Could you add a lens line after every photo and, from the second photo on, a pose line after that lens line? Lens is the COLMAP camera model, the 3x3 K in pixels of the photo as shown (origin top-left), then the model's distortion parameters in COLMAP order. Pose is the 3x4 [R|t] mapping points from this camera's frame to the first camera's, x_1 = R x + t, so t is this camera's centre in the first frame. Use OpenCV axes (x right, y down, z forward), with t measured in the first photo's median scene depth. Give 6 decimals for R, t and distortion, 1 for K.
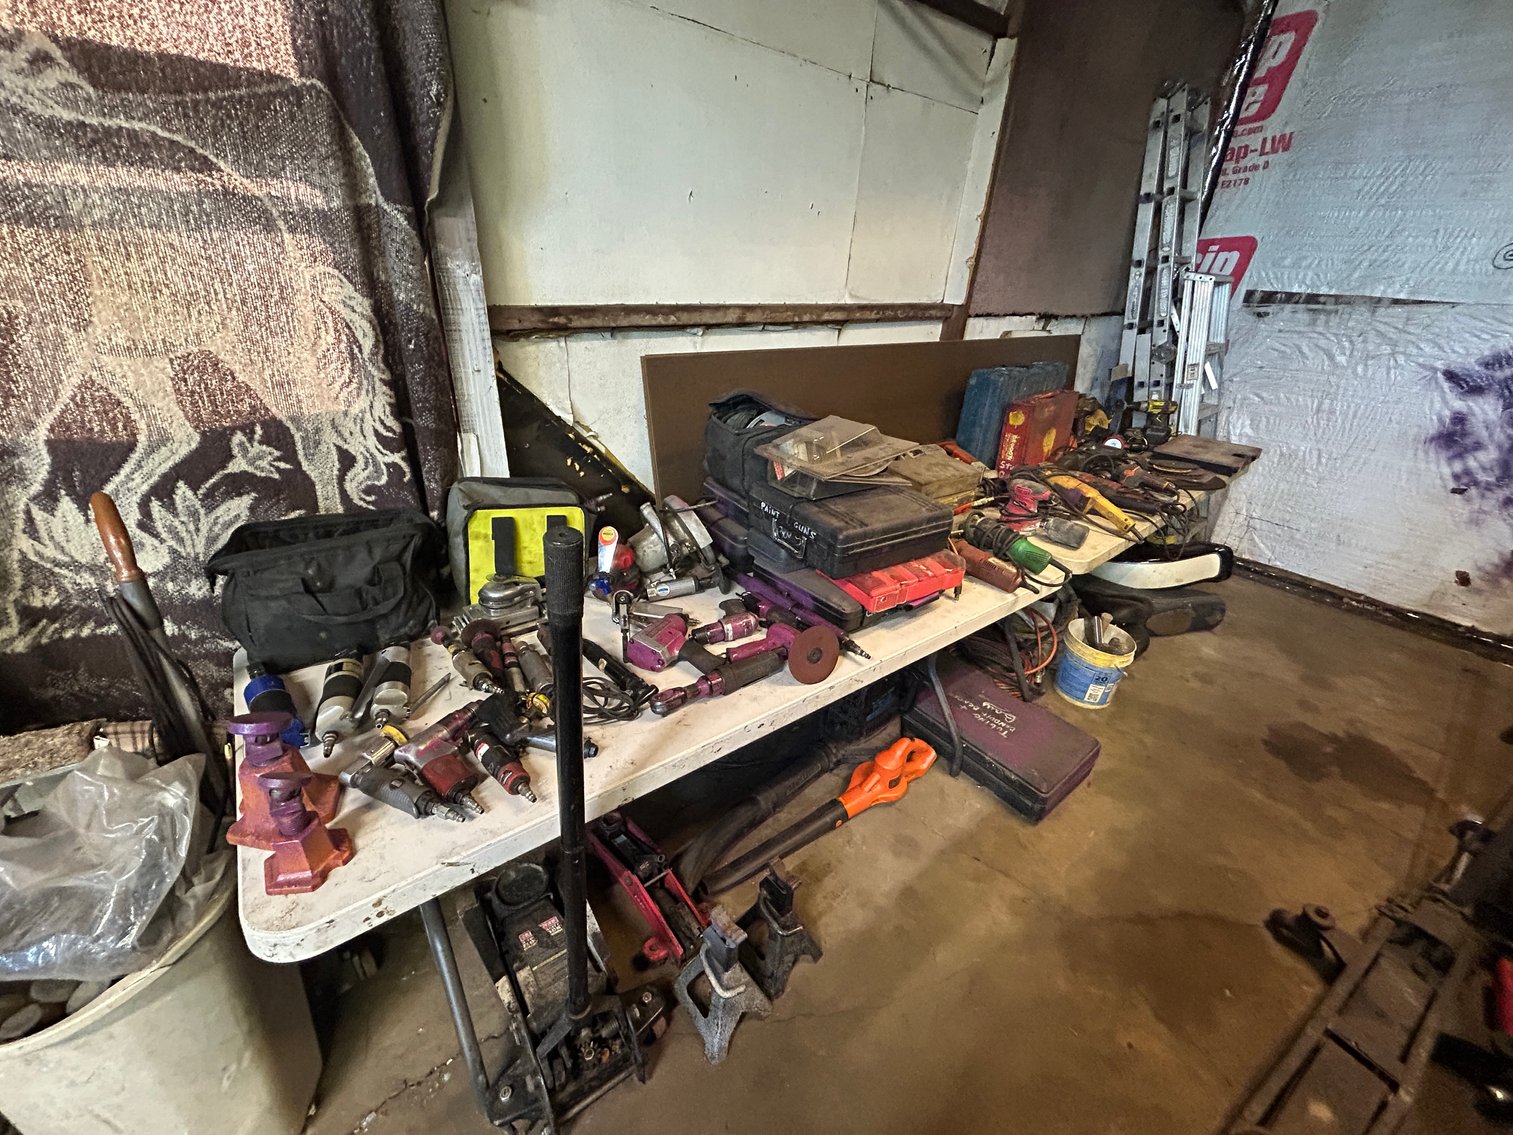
lens RADIAL K [[614.6, 0, 754.2], [0, 614.6, 567.2], [0, 0, 1]] dist [-0.000259, -0.000391]
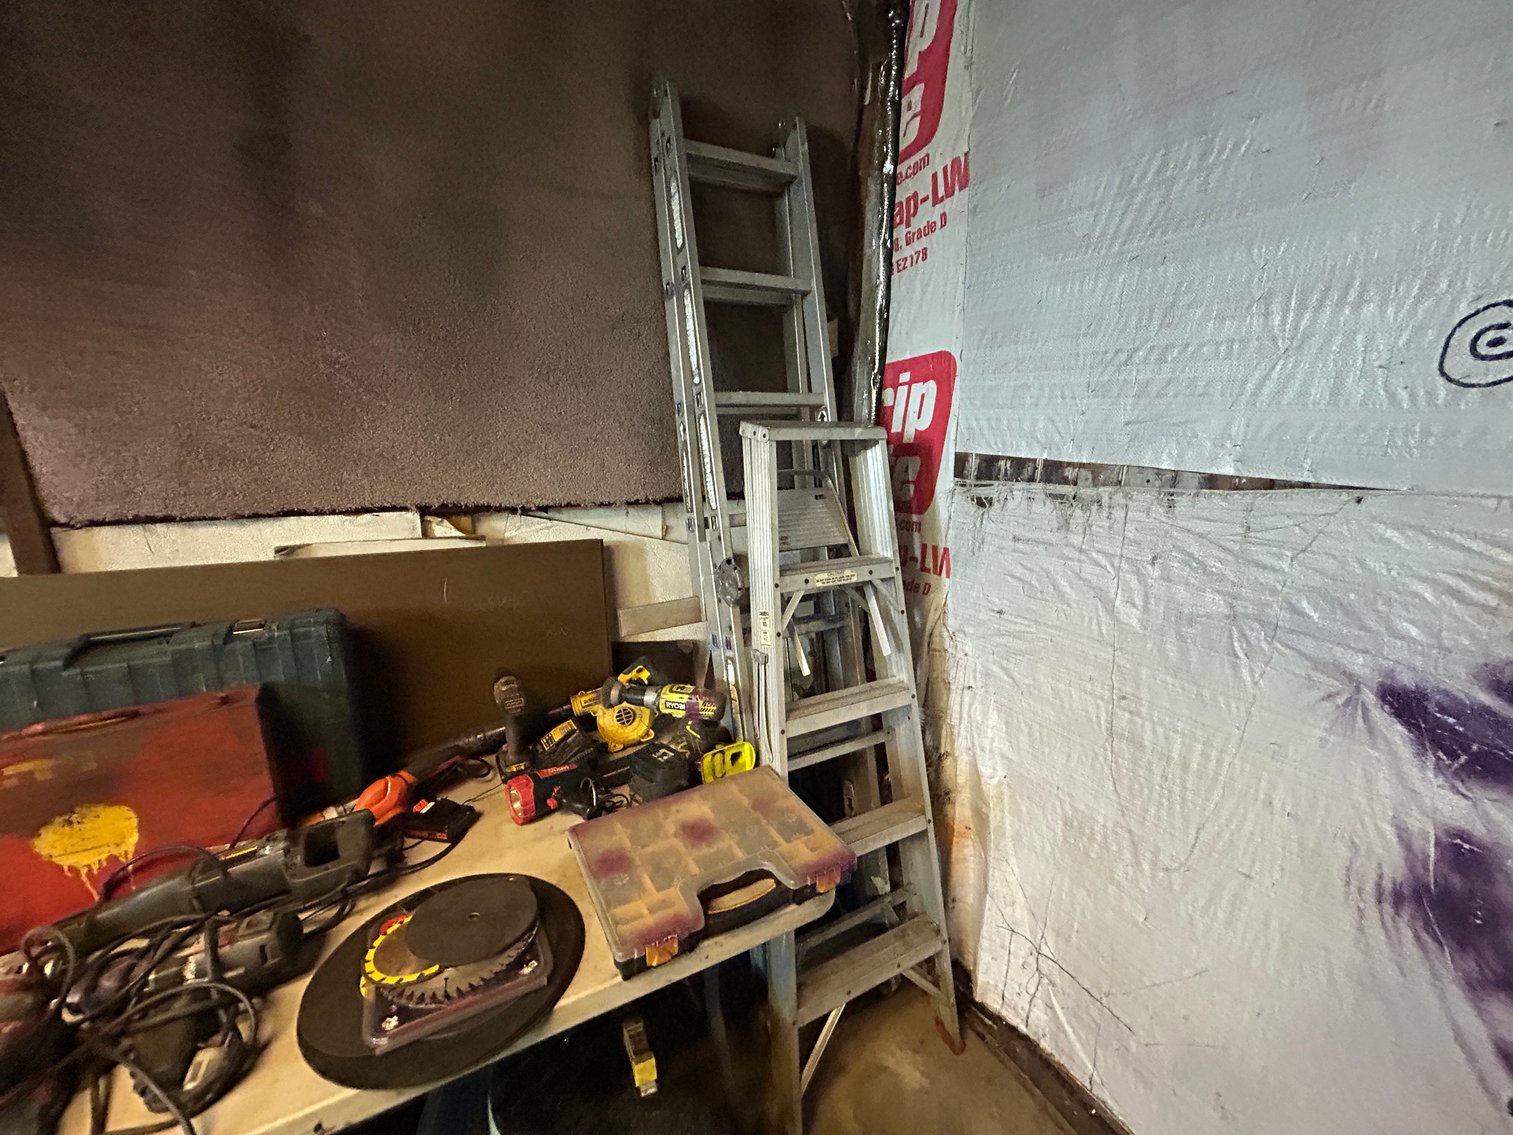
lens RADIAL K [[614.7, 0, 761.2], [0, 614.7, 561.8], [0, 0, 1]] dist [-0.003079, 0.001017]
pose [[0.974668, 0.023484, -0.222419, 0.819274], [-0.075118, 0.971076, -0.226645, -0.267056], [0.210663, 0.237611, 0.948242, 0.572624]]
